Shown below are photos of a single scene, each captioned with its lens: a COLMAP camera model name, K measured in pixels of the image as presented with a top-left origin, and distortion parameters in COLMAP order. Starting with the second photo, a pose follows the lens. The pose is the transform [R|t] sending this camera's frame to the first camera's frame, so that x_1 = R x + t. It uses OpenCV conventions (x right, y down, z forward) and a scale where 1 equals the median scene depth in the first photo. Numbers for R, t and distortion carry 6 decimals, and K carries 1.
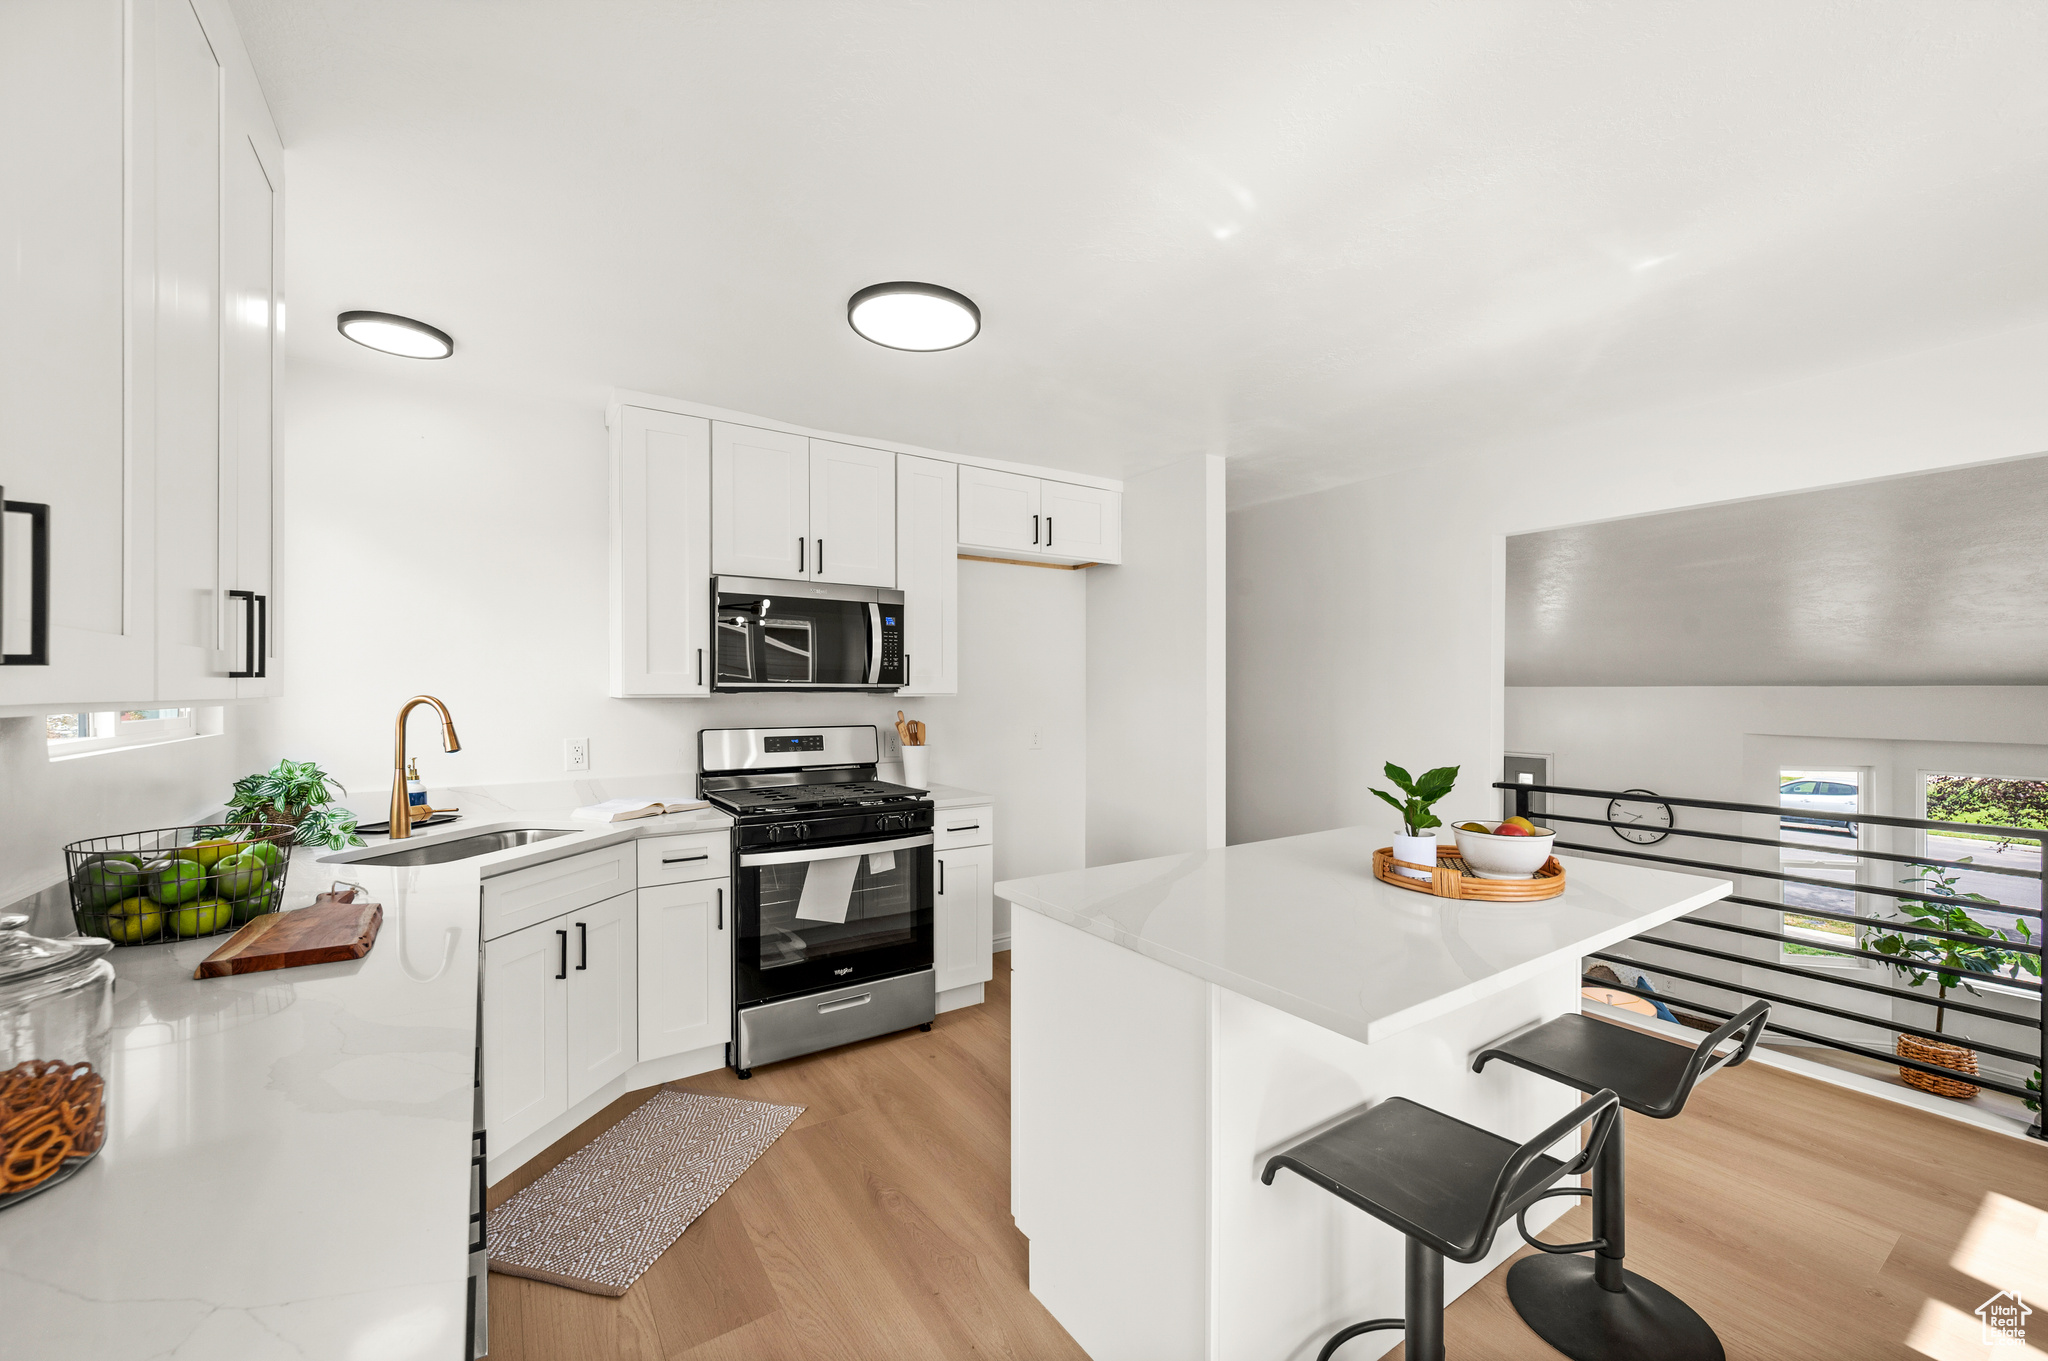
lens RADIAL K [[808.3, 0, 1029.4], [0, 808.3, 693.5], [0, 0, 1]] dist [-0.000401, -0.000020]
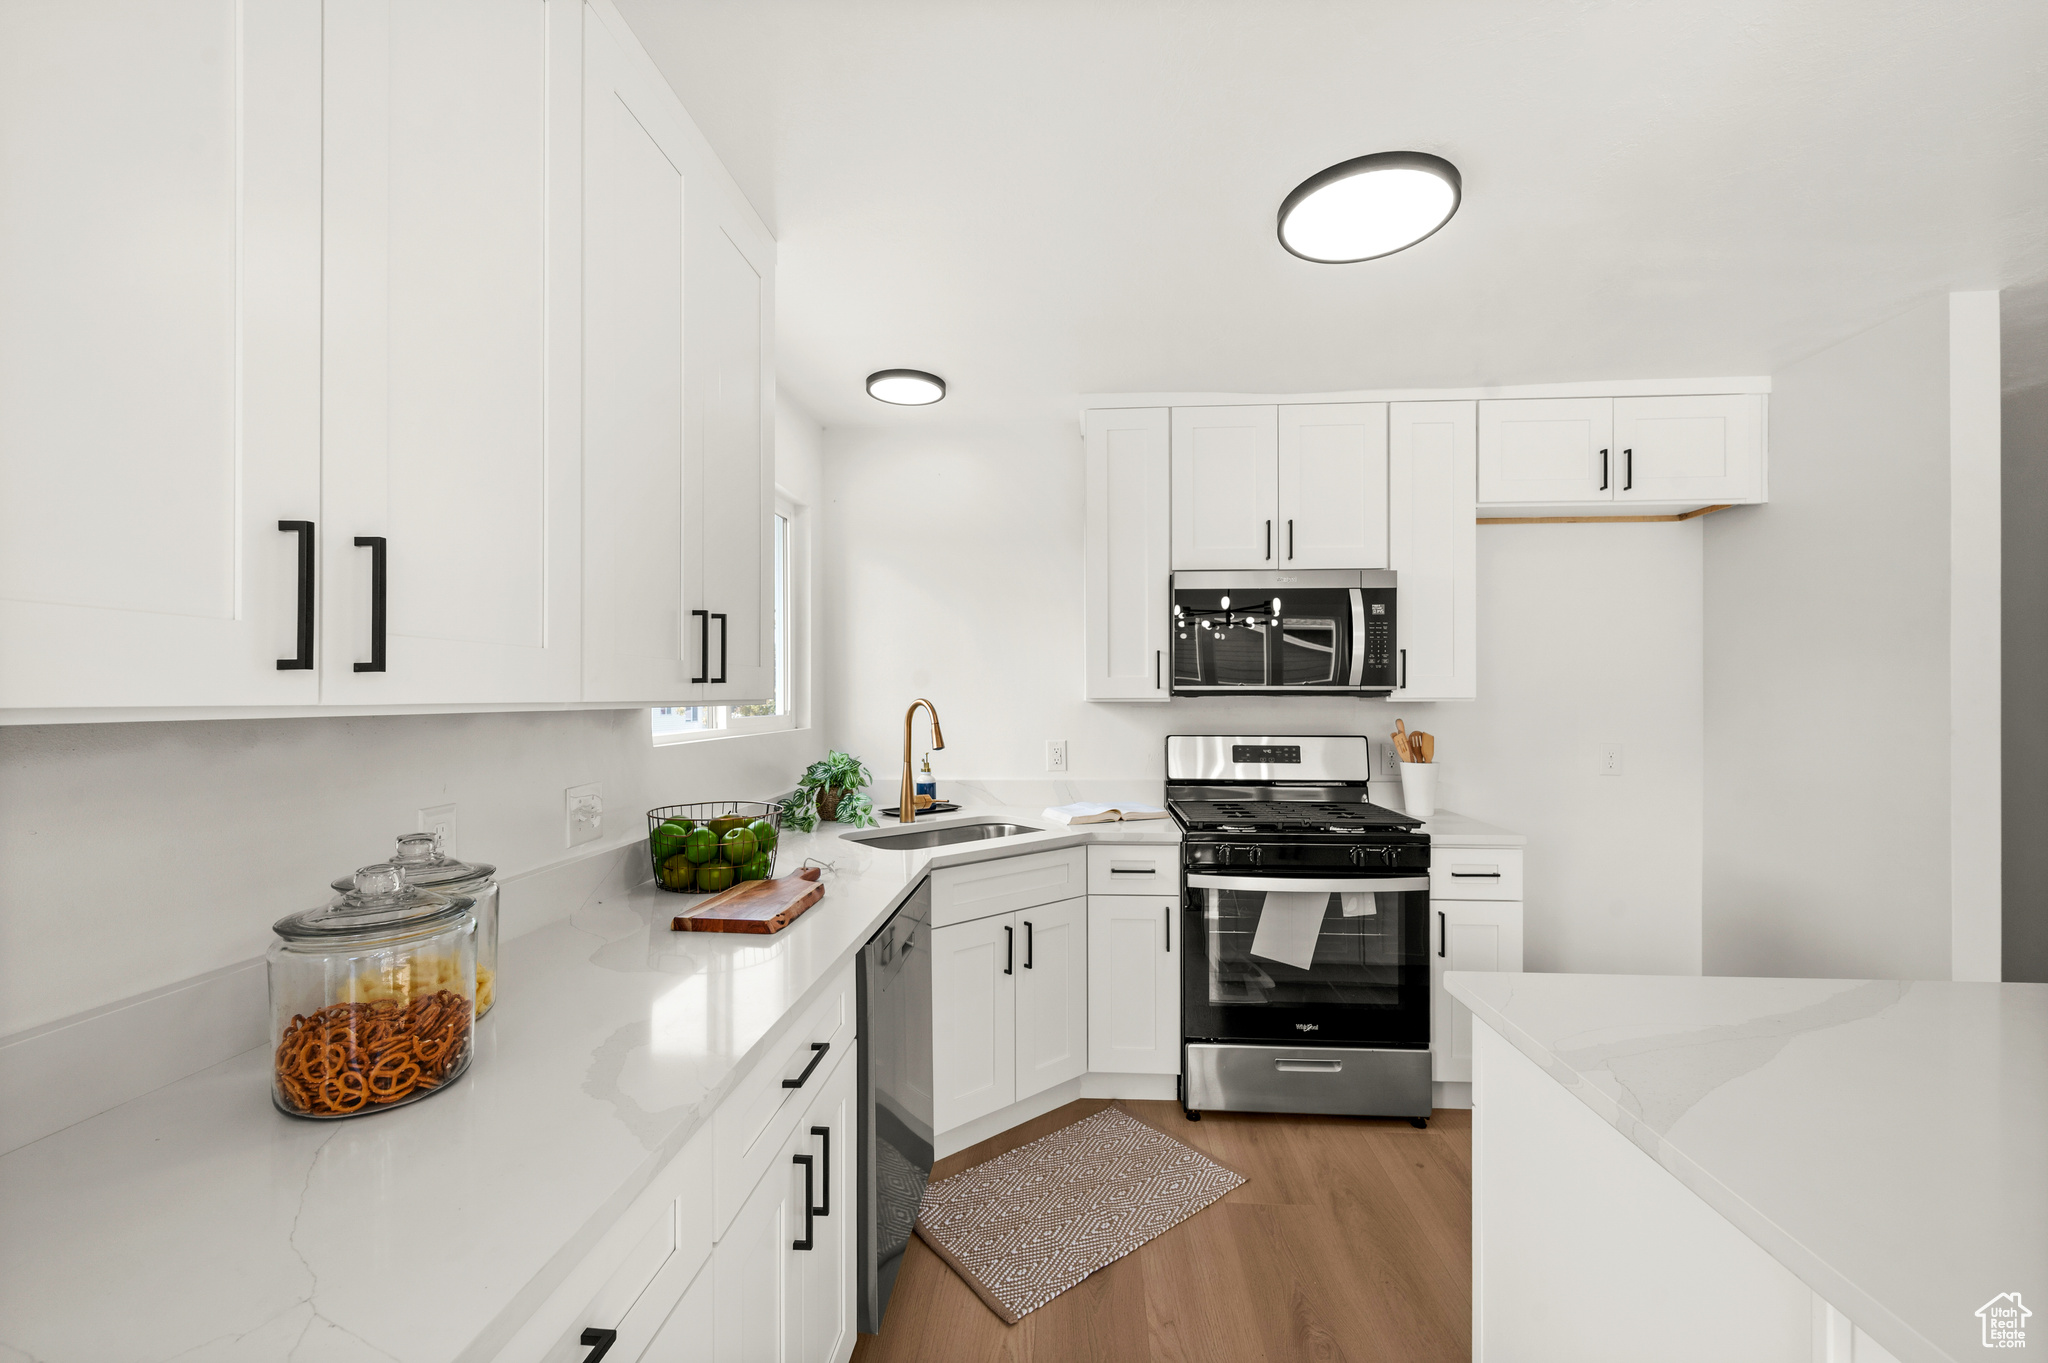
lens RADIAL K [[826.9, 0, 1030.7], [0, 826.9, 695.1], [0, 0, 1]] dist [-0.000312, -0.000290]
pose [[0.792749, -0.000293, -0.609549, 0.066684], [-0.001739, 0.999995, -0.002743, 0.000280], [0.609546, 0.003235, 0.792744, 0.138617]]
